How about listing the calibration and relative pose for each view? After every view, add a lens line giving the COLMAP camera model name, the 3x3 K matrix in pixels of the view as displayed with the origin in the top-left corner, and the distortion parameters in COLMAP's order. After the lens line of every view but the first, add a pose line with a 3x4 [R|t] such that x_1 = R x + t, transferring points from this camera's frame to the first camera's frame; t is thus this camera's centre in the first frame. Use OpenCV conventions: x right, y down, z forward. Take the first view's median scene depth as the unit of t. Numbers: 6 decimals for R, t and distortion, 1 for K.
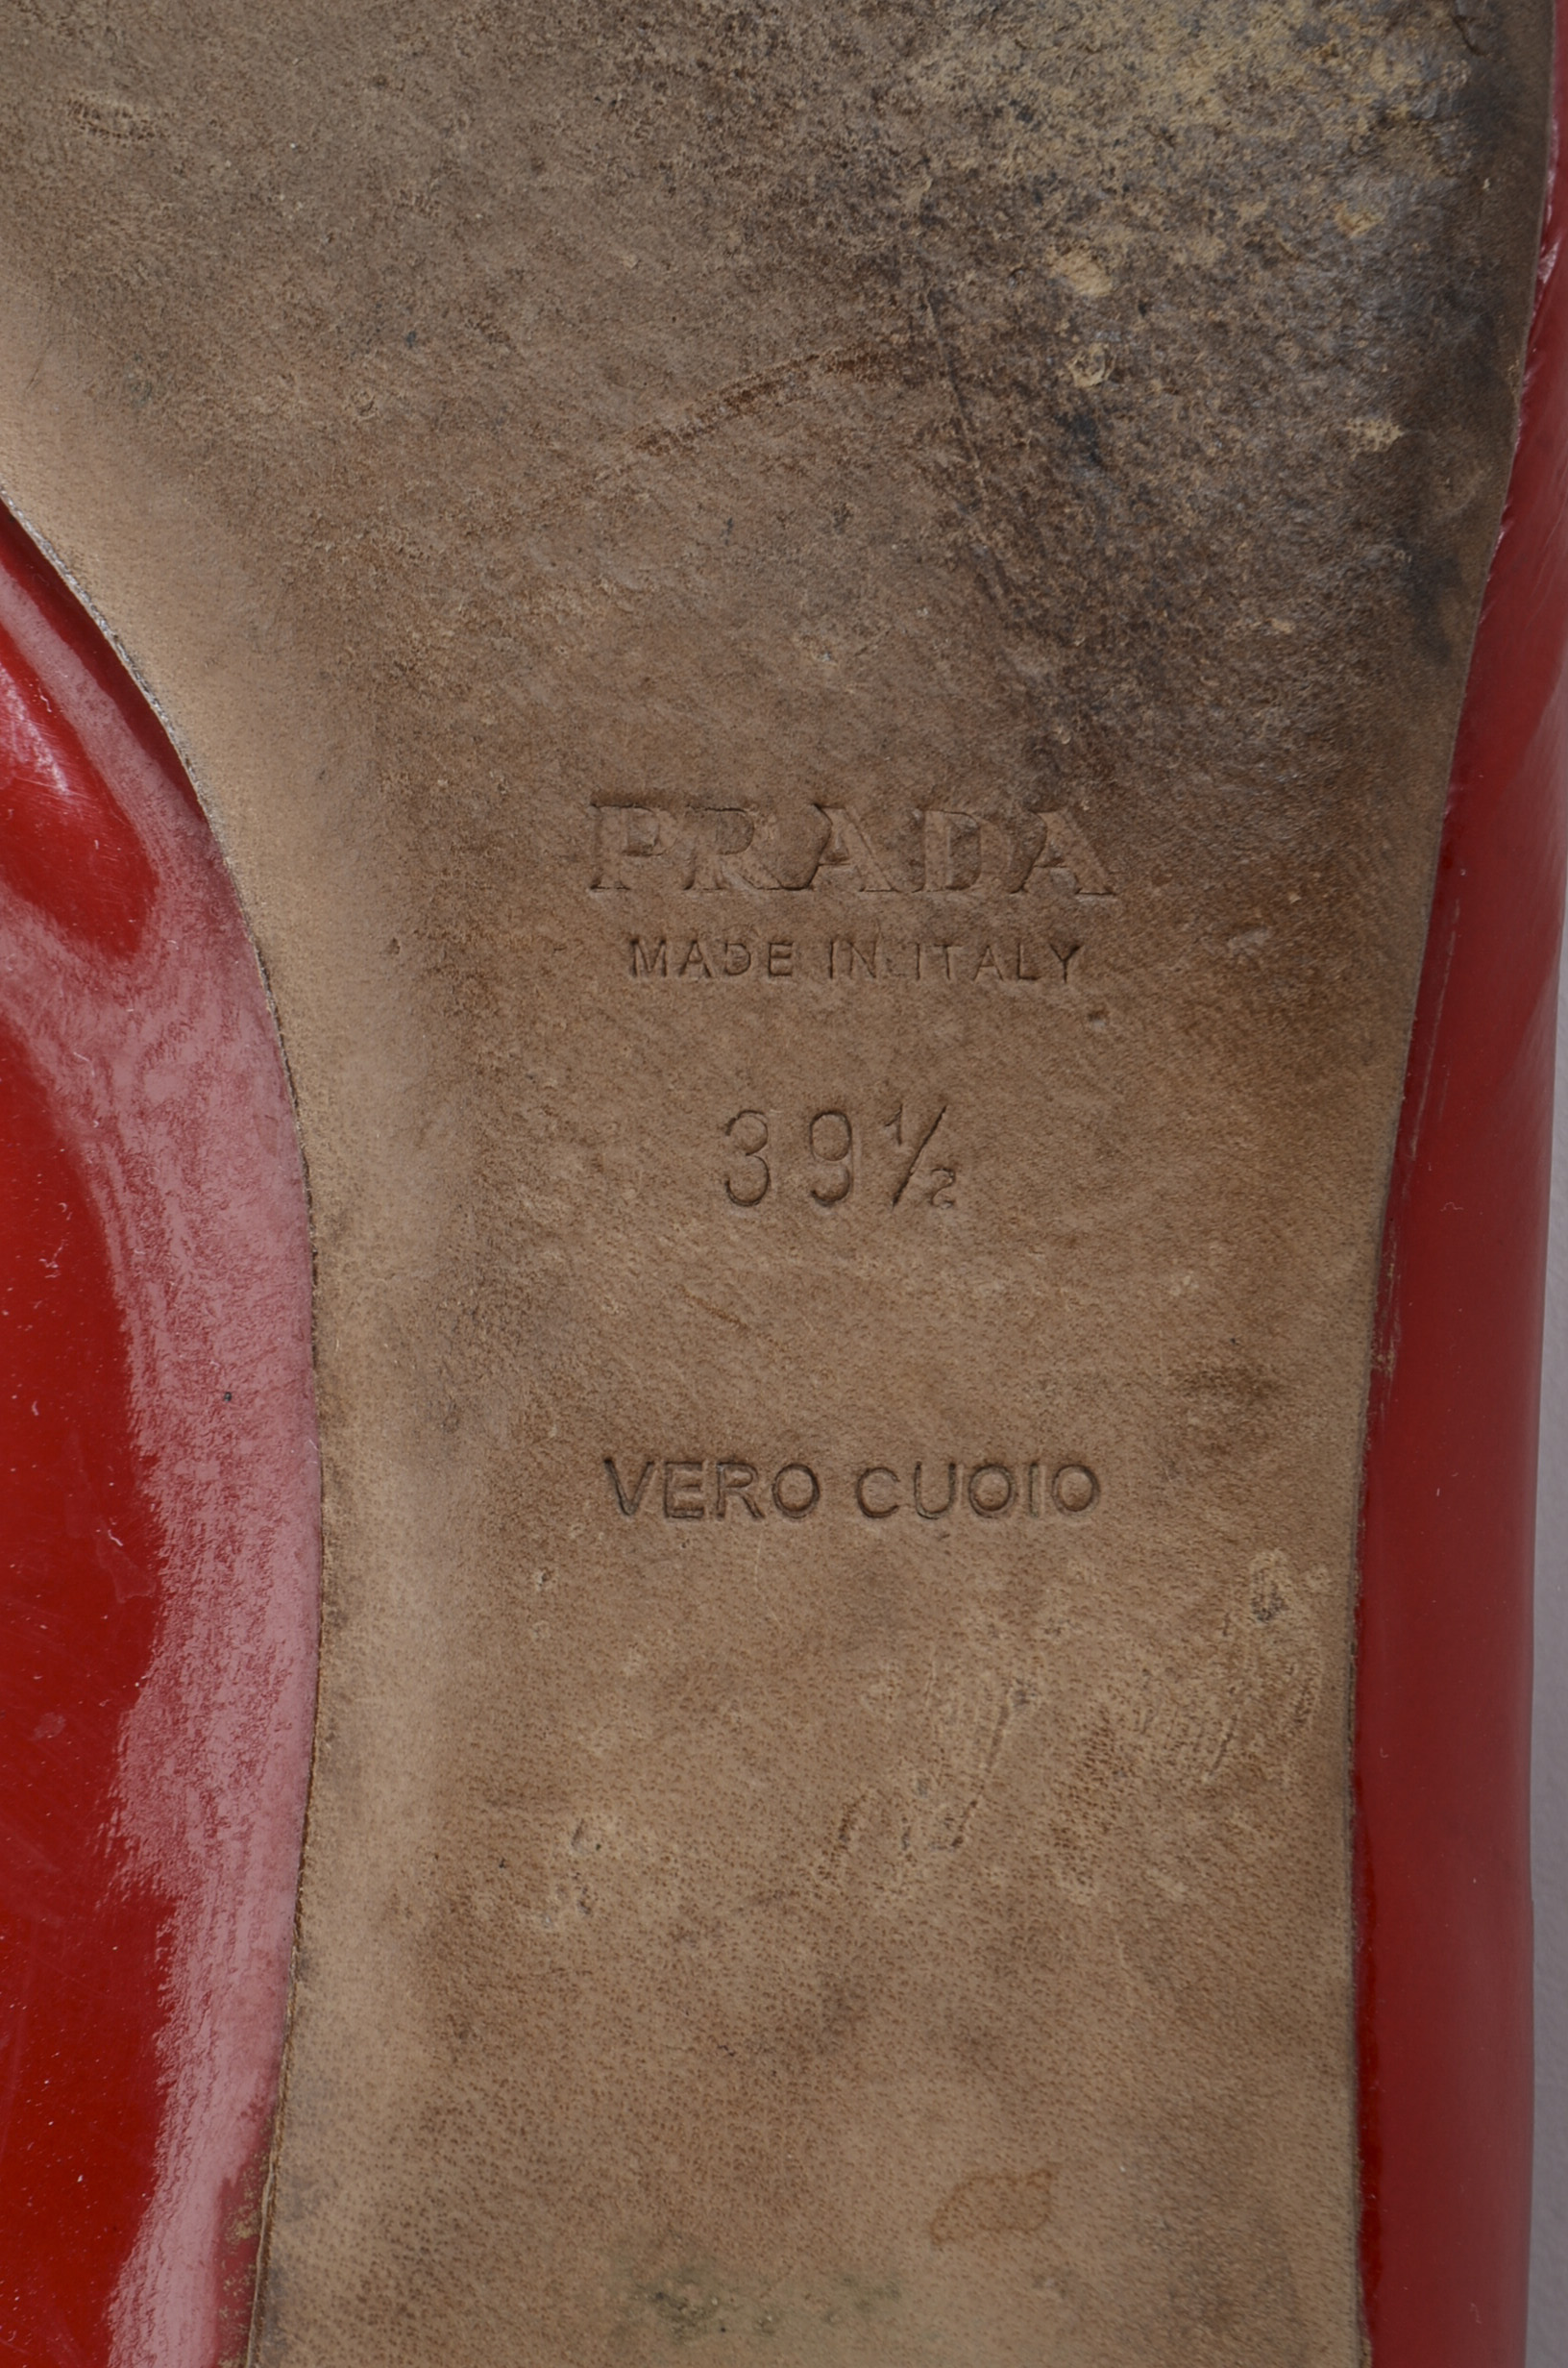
lens RADIAL K [[4740.0, 0, 776.1], [0, 4740.0, 1185.2], [0, 0, 1]] dist [-0.113659, 0.000000]
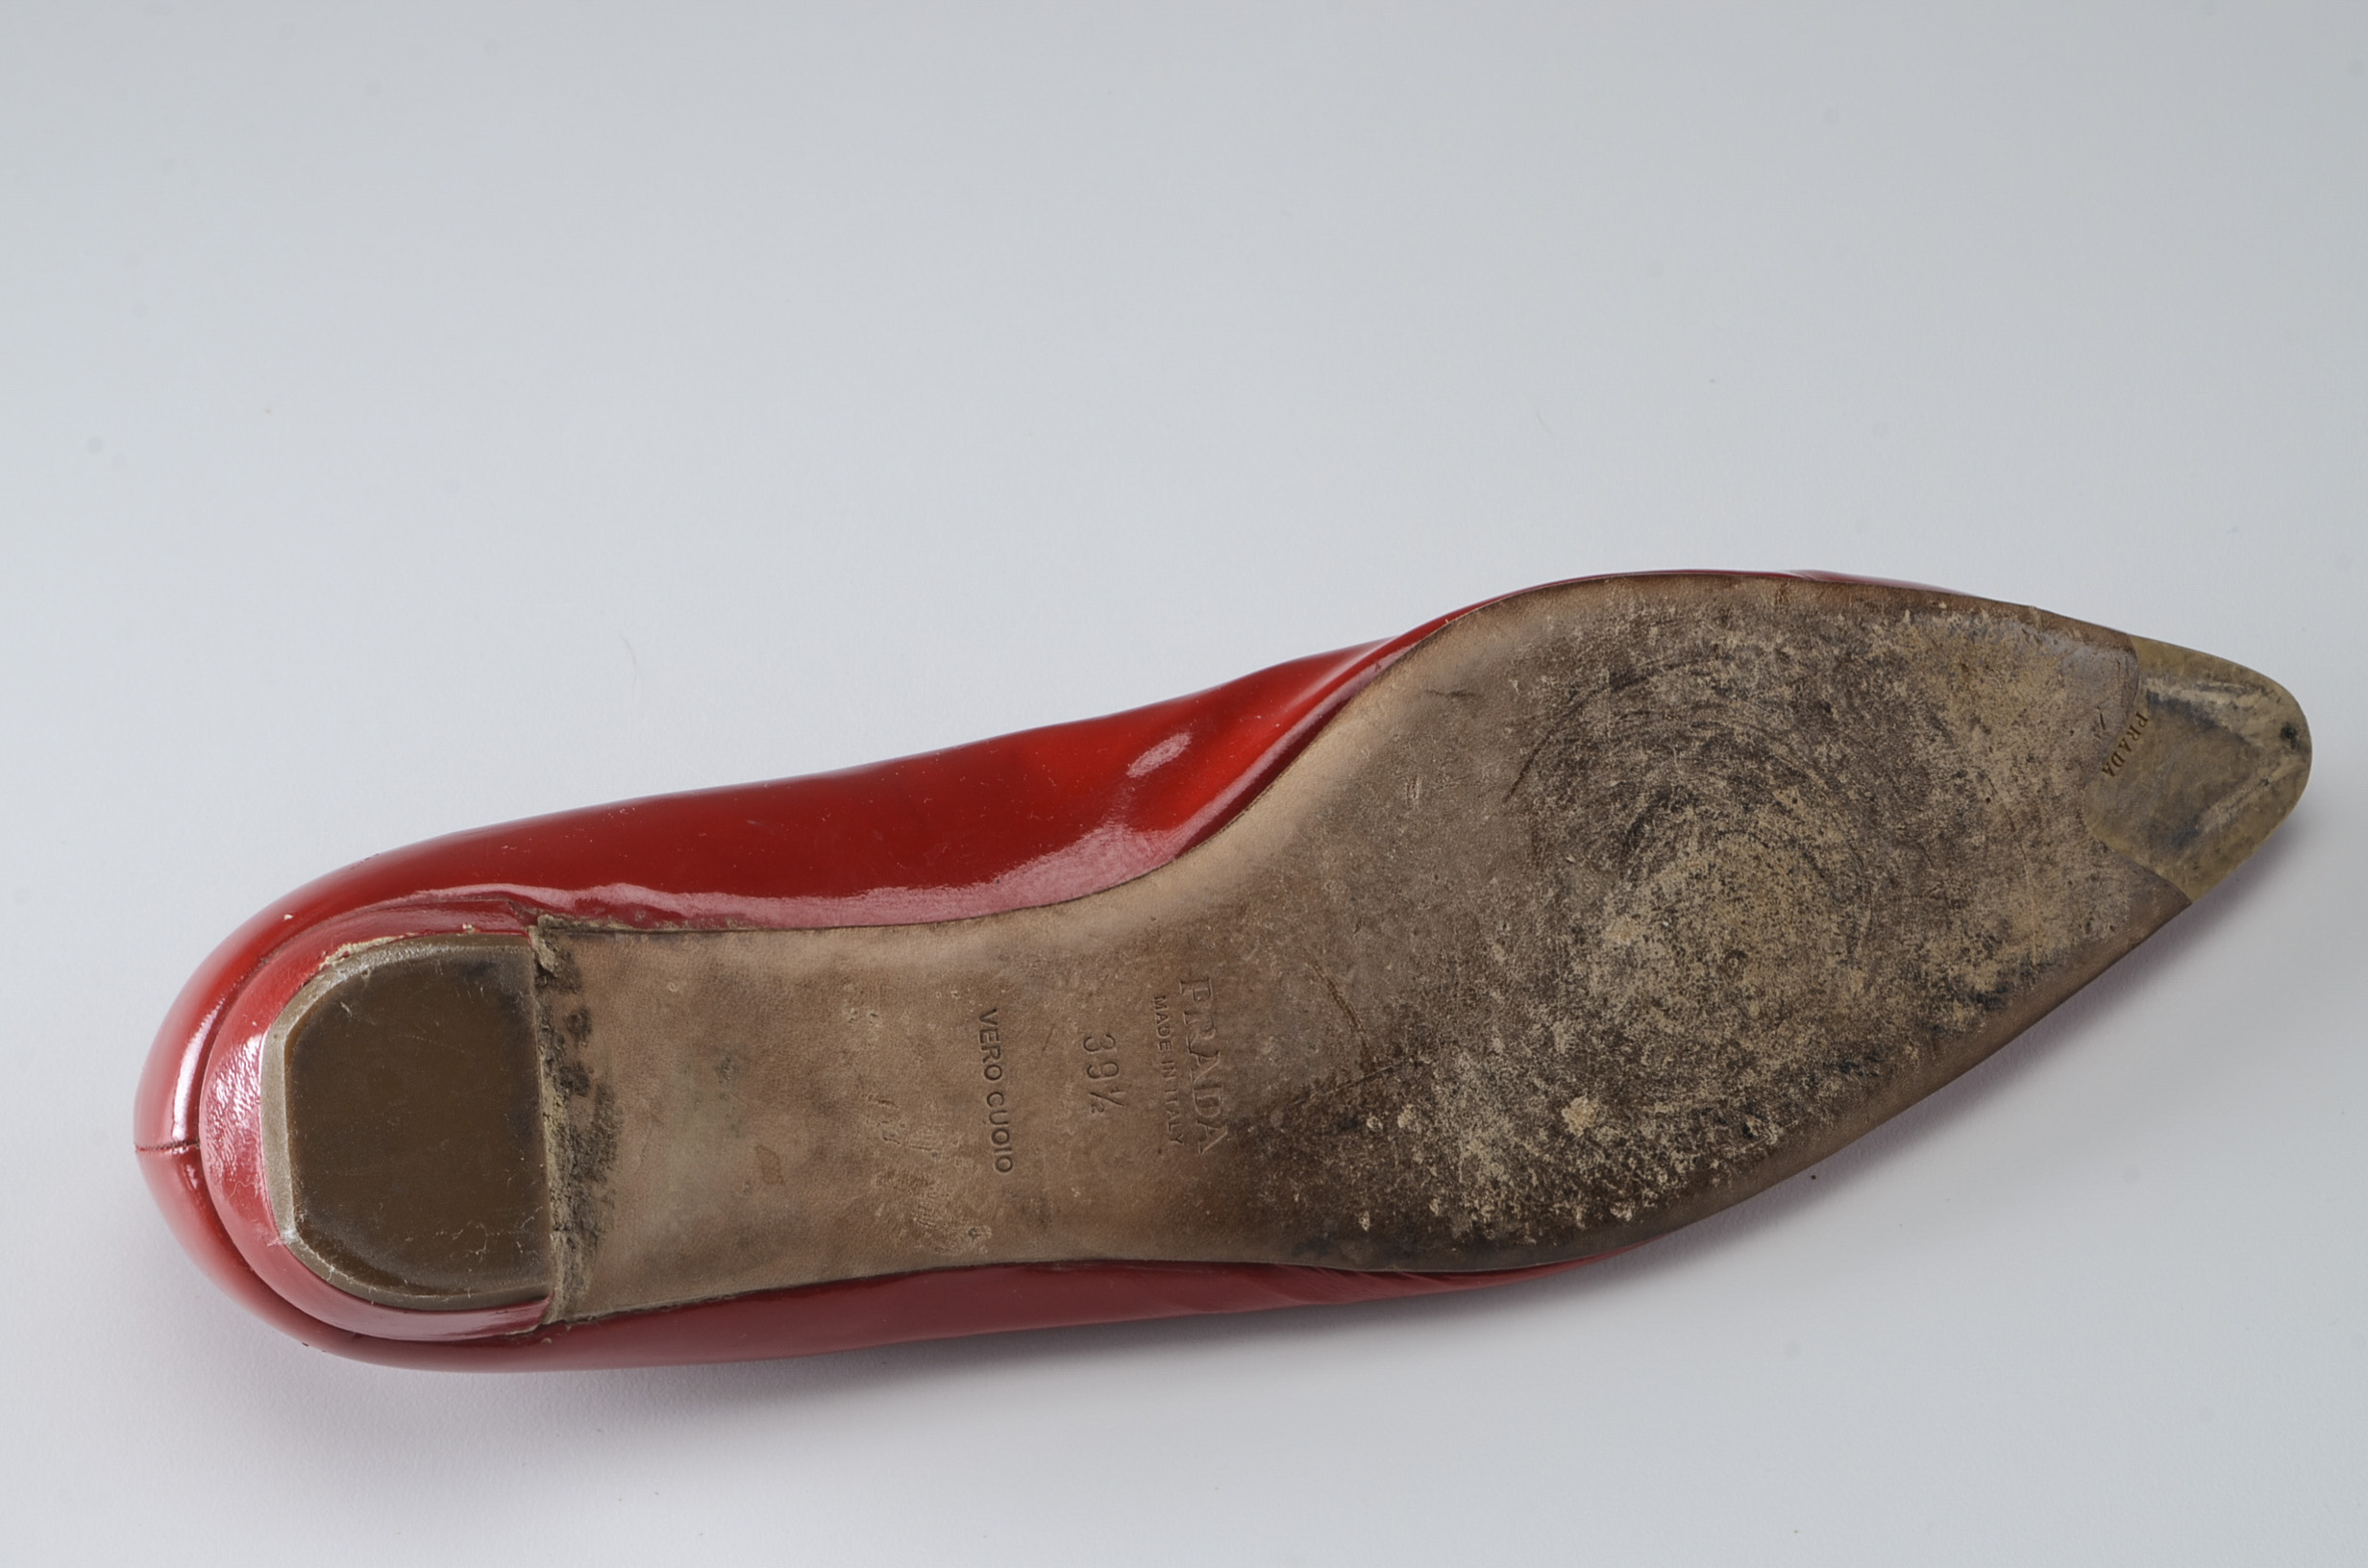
lens RADIAL K [[4740.0, 0, 1183.2], [0, 4740.0, 785.2], [0, 0, 1]] dist [-0.113659, 0.000000]
pose [[0.128183, 0.988075, -0.085306, 0.096750], [-0.990855, 0.123938, -0.053344, 0.082590], [-0.042136, 0.091364, 0.994926, -2.046393]]
